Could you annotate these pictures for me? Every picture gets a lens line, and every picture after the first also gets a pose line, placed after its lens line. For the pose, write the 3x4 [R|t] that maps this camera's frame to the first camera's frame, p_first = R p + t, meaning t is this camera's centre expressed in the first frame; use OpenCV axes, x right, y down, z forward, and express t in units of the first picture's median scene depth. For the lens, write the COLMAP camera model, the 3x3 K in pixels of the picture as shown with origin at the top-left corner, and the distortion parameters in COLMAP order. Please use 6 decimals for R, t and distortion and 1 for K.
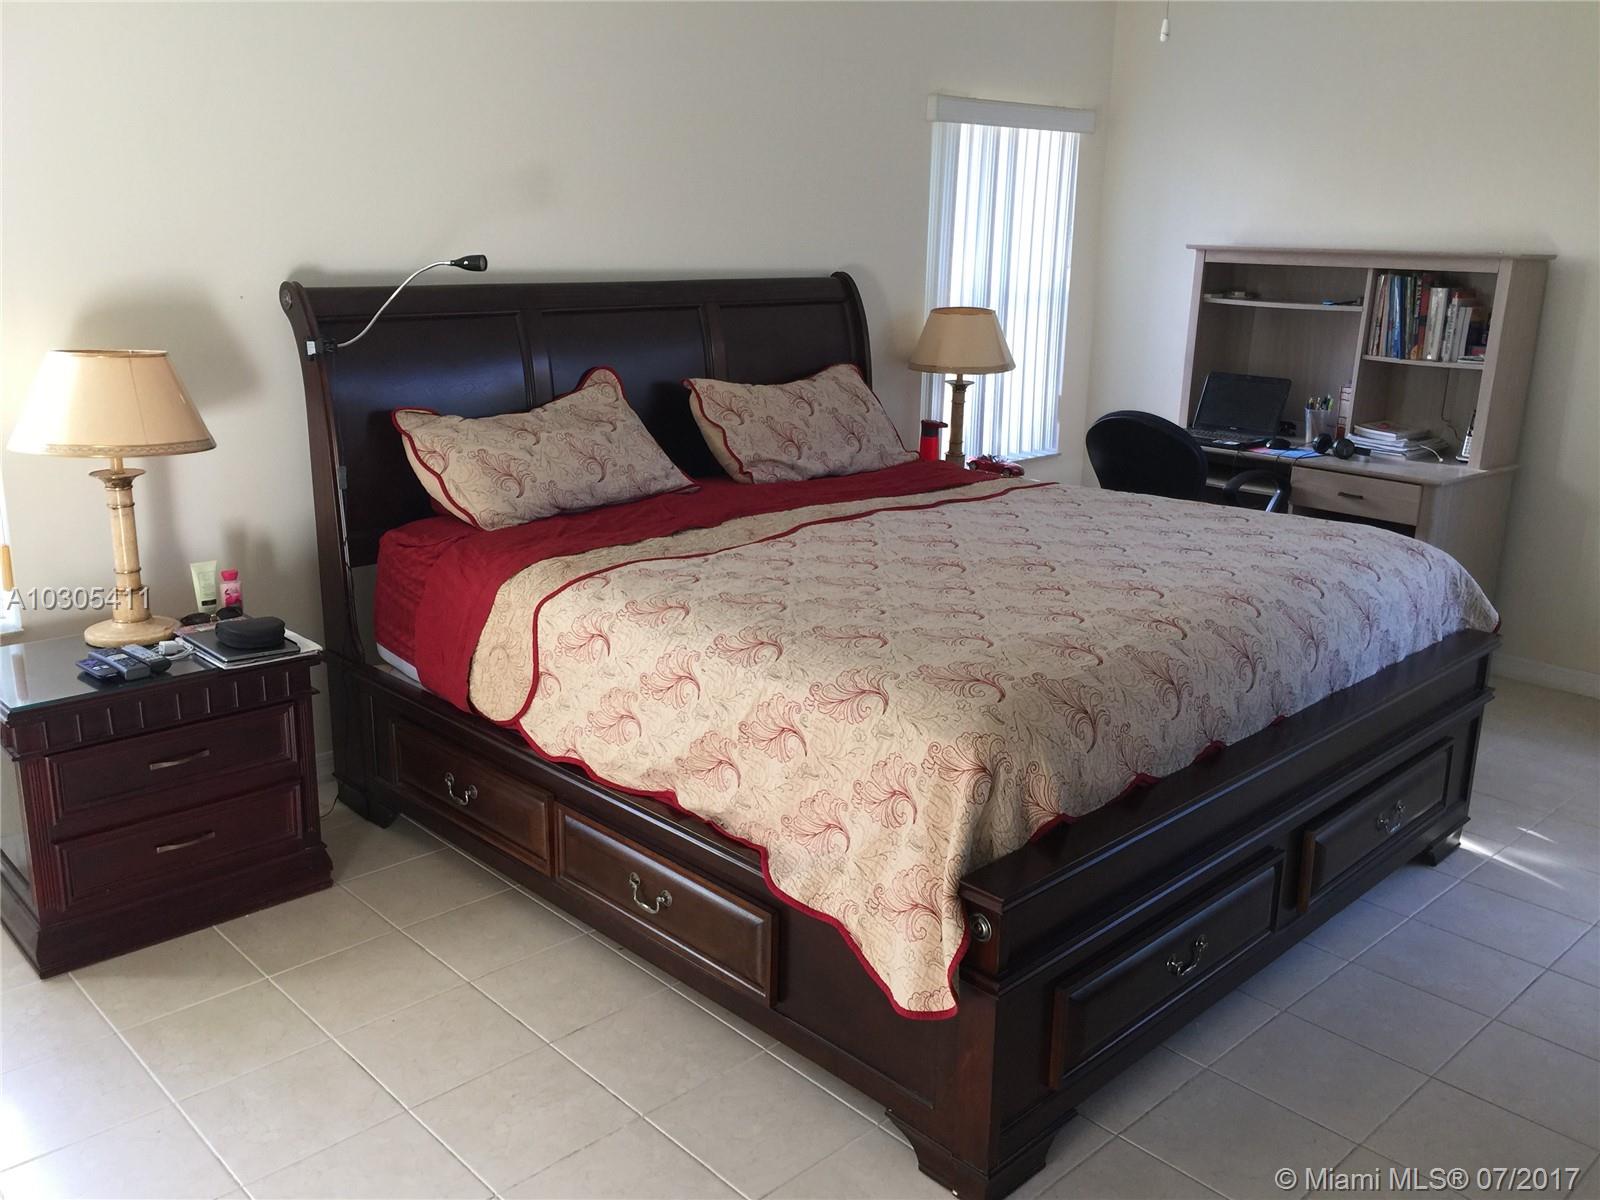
lens RADIAL K [[1366.9, 0, 796.0], [0, 1366.9, 594.7], [0, 0, 1]] dist [0.069434, -0.090385]
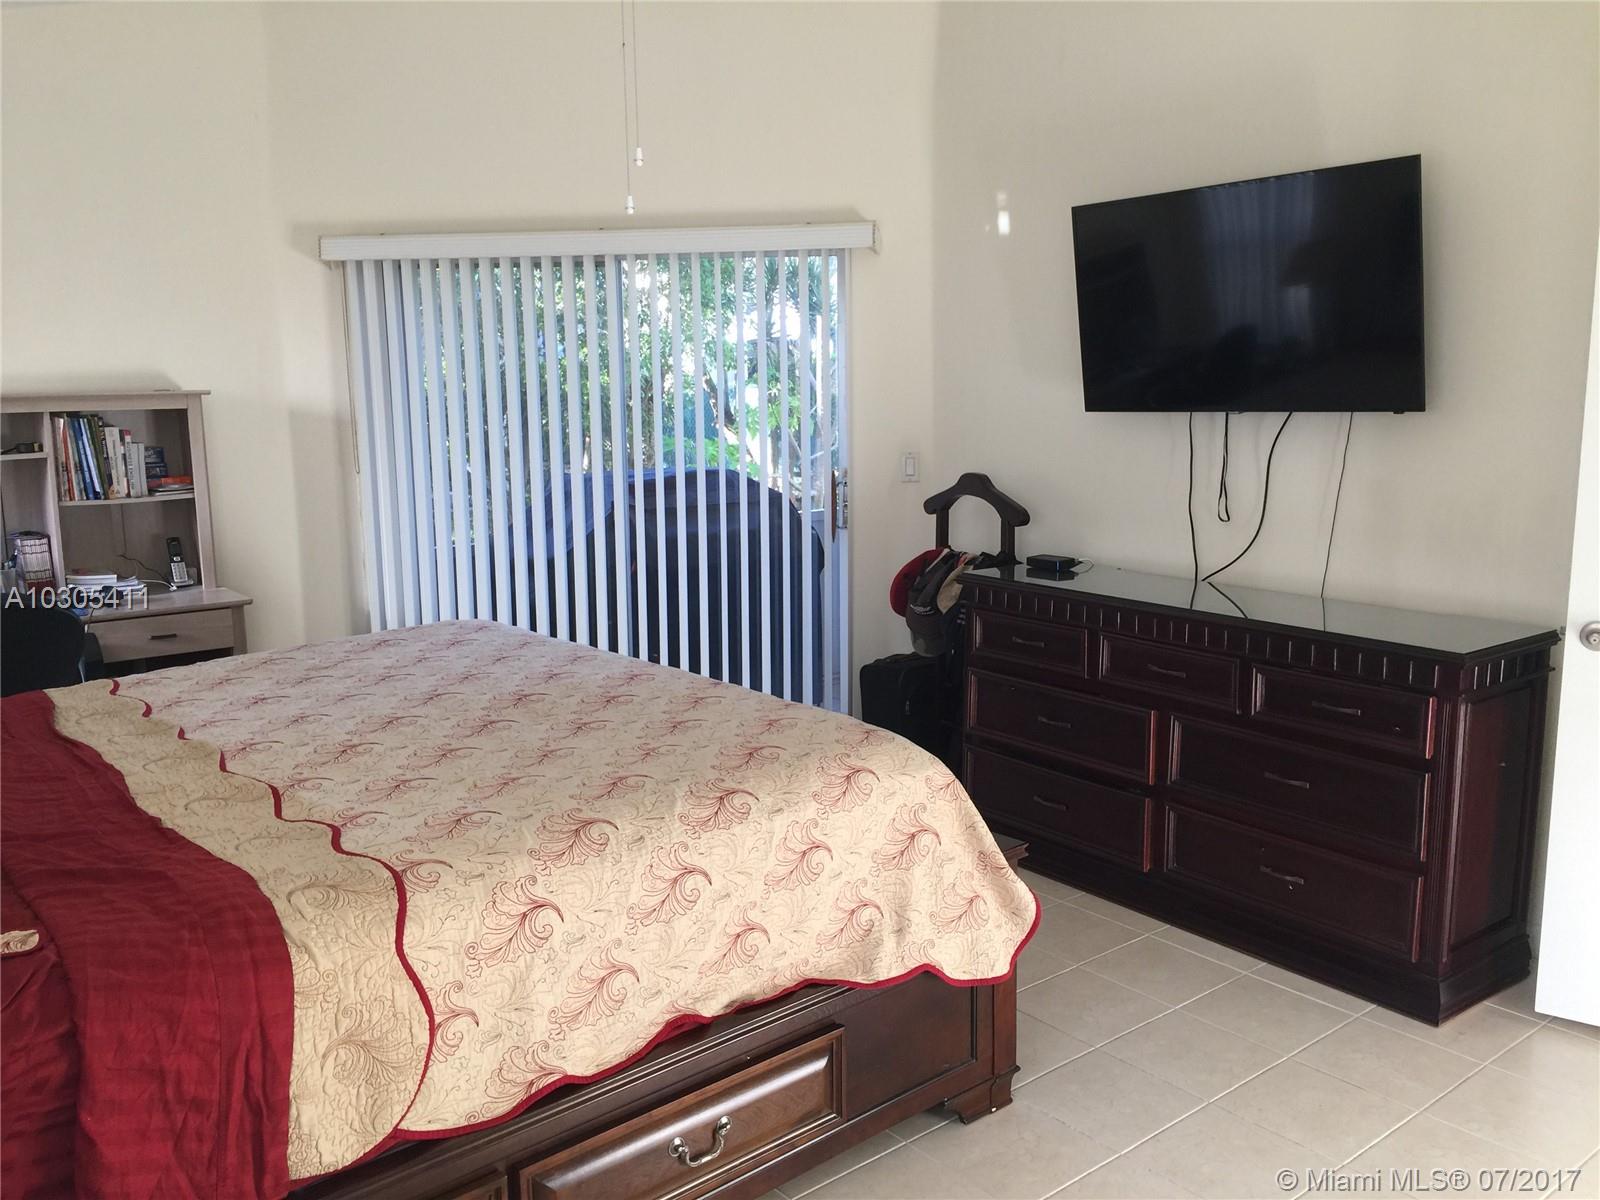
lens RADIAL K [[1366.9, 0, 796.1], [0, 1366.9, 602.3], [0, 0, 1]] dist [0.069434, -0.090385]
pose [[0.058303, -0.186980, 0.980632, -0.814194], [0.273694, 0.947659, 0.164420, -0.206477], [-0.960048, 0.258807, 0.106426, 0.711813]]
